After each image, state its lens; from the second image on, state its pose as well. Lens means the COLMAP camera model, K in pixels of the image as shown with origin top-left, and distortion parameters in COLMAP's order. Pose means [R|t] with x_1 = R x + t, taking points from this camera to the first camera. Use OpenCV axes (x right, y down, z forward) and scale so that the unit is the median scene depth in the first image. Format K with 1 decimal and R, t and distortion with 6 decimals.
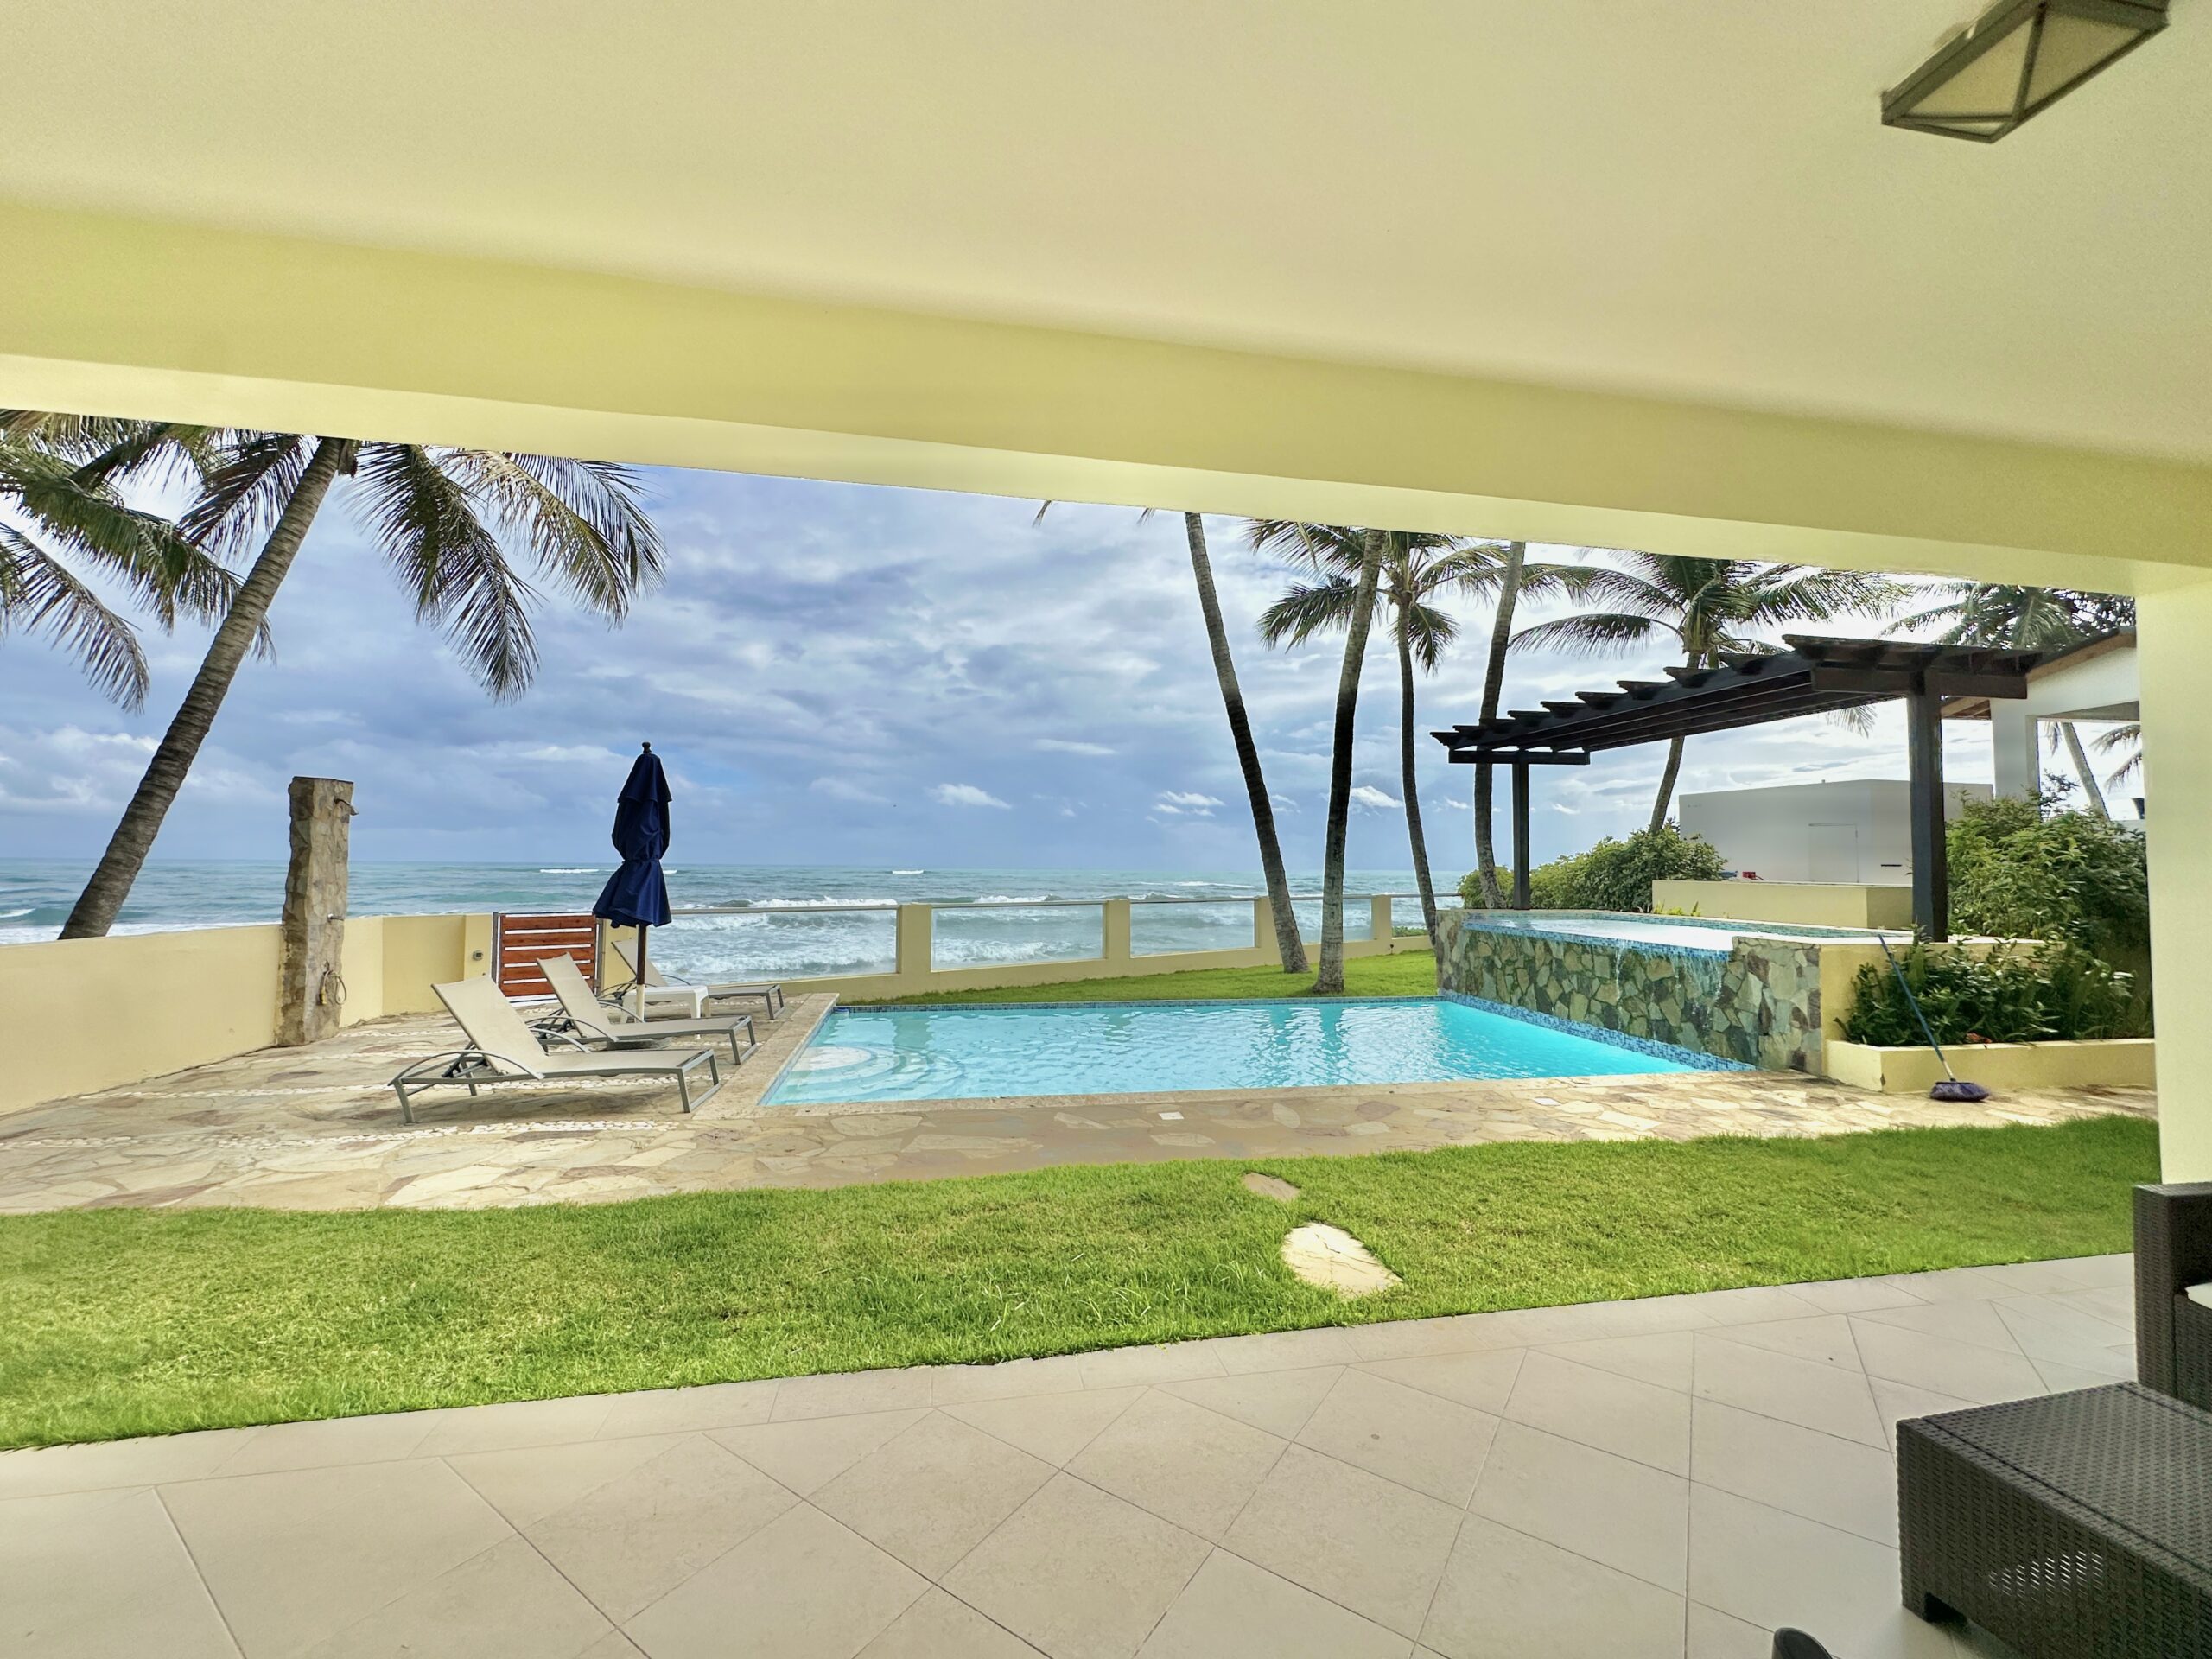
lens RADIAL K [[882.1, 0, 1106.0], [0, 882.1, 829.5], [0, 0, 1]] dist [-0.002383, 0.000135]
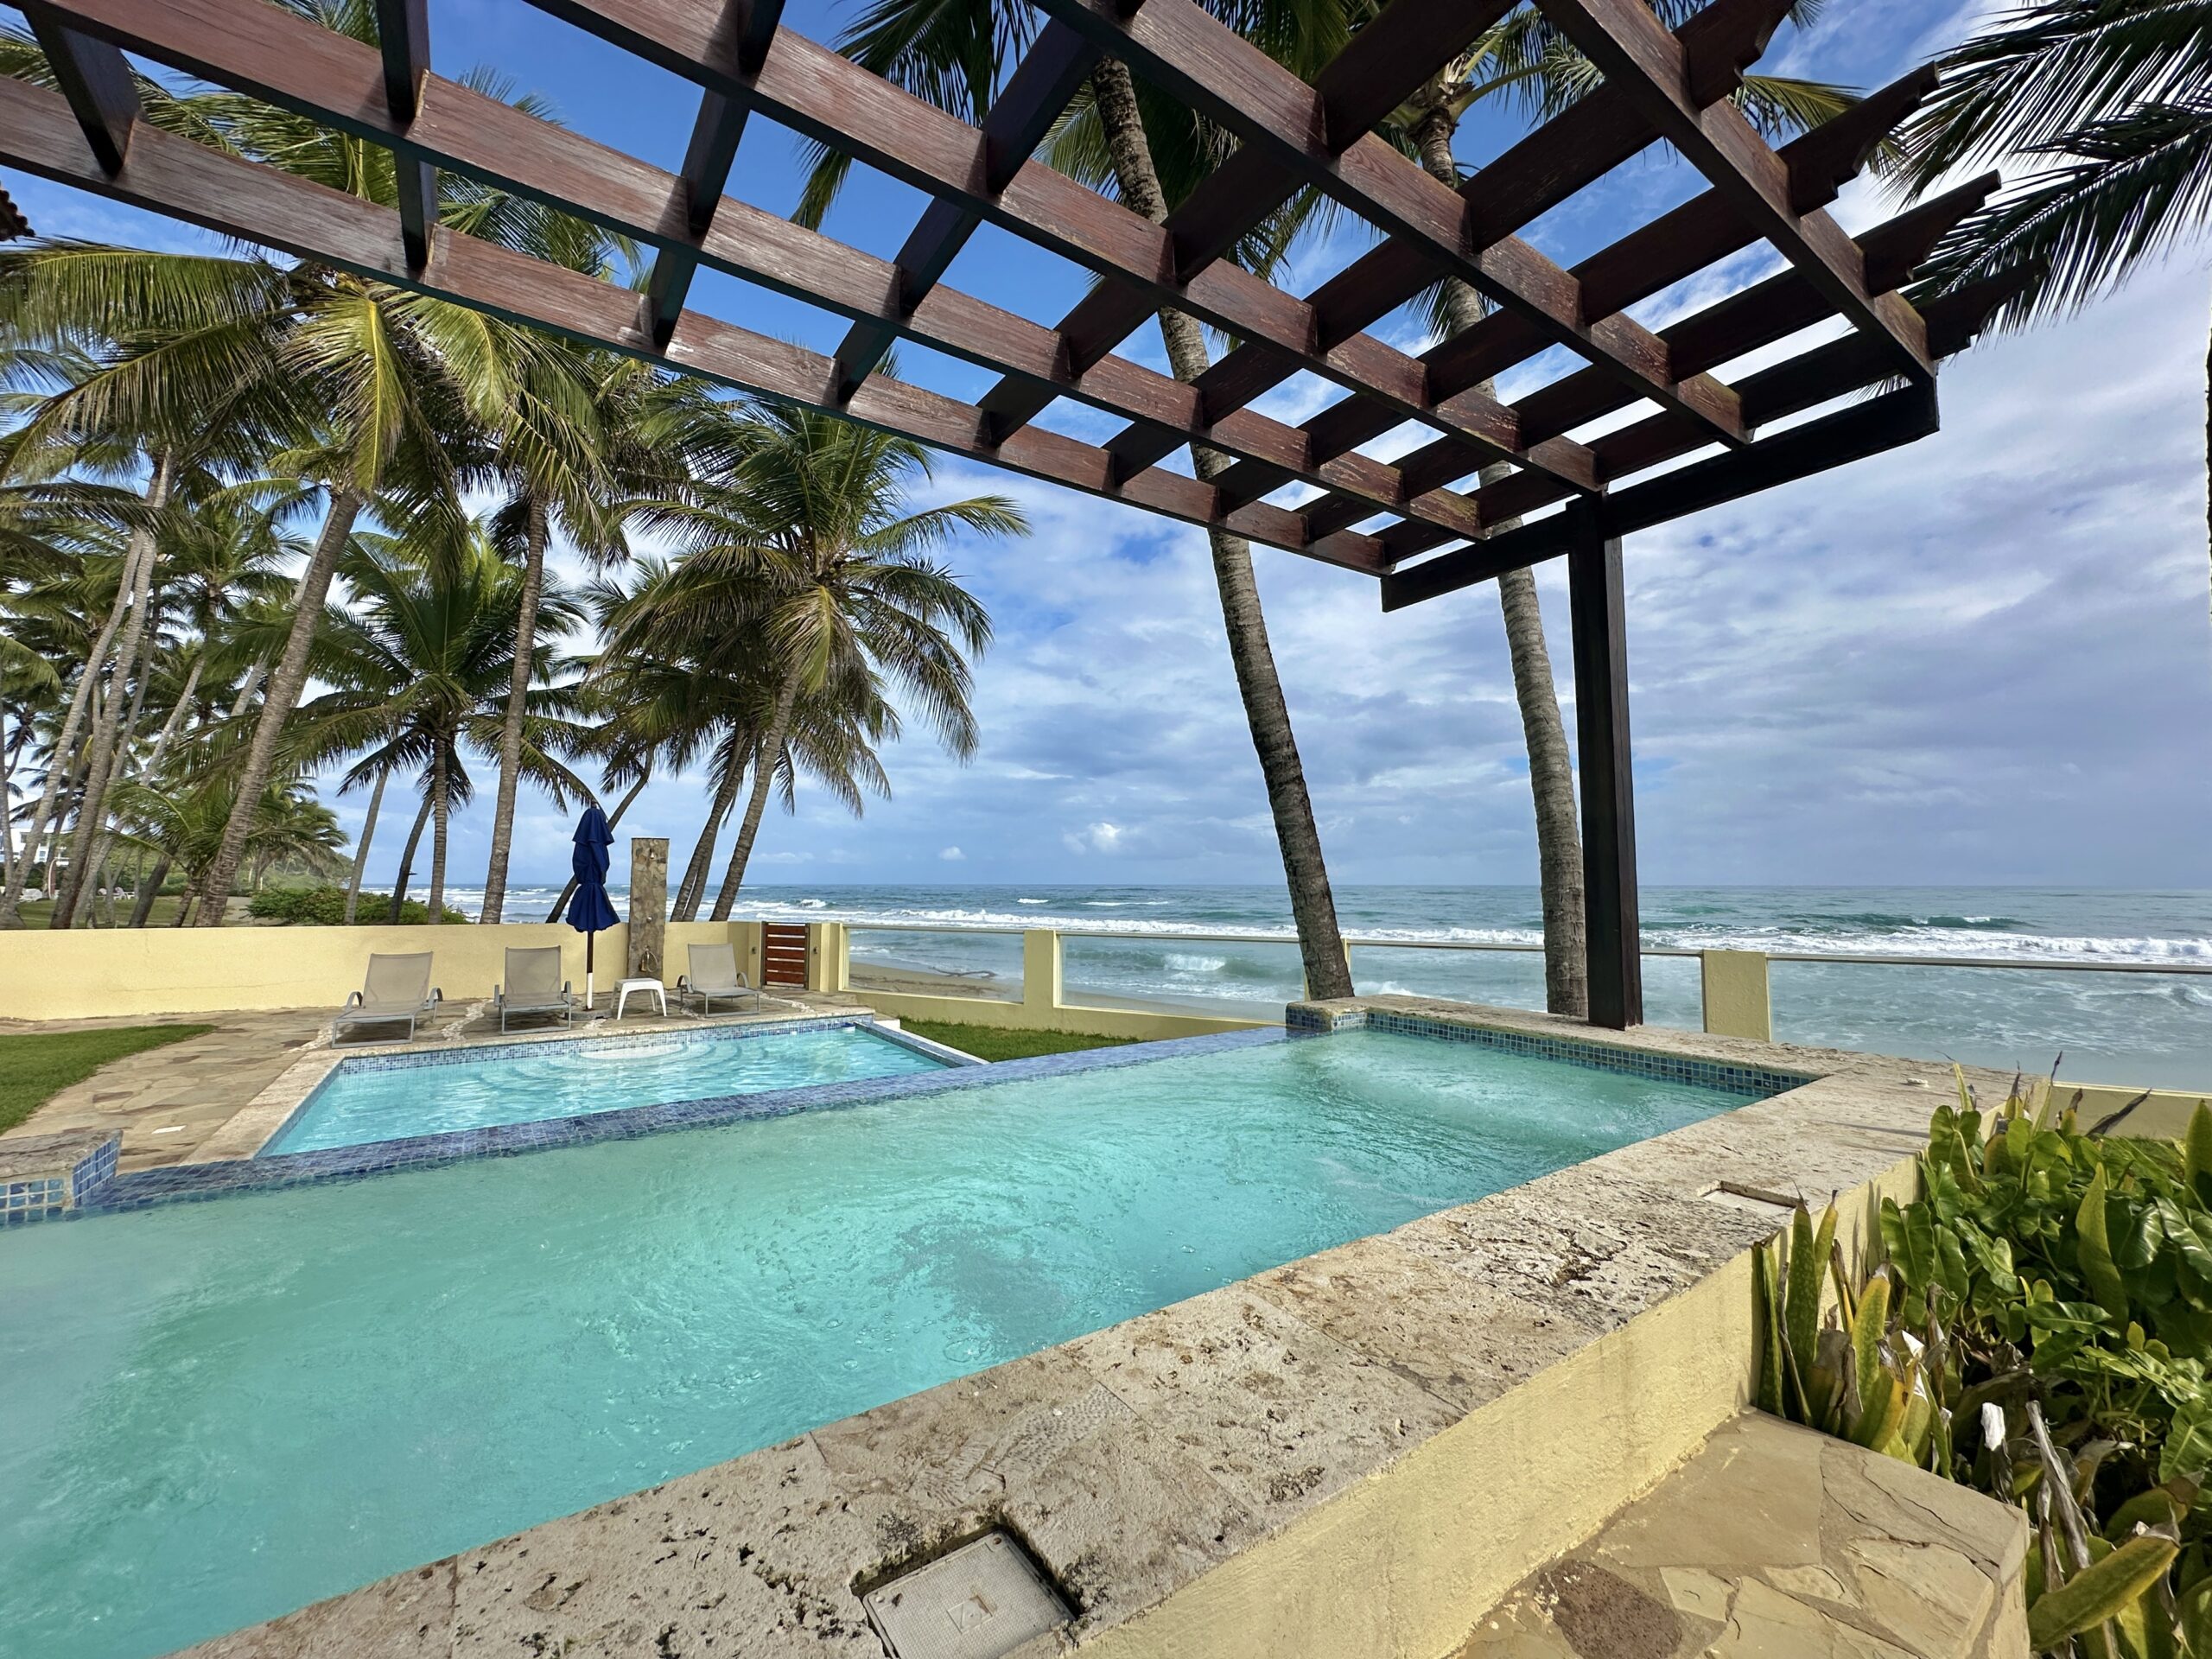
lens RADIAL K [[888.3, 0, 1104.7], [0, 888.3, 814.2], [0, 0, 1]] dist [-0.000531, 0.000017]
pose [[0.405405, -0.081531, -0.910494, 1.106677], [0.042075, 0.996623, -0.070510, 0.057585], [0.913168, -0.009724, 0.407467, 1.167346]]
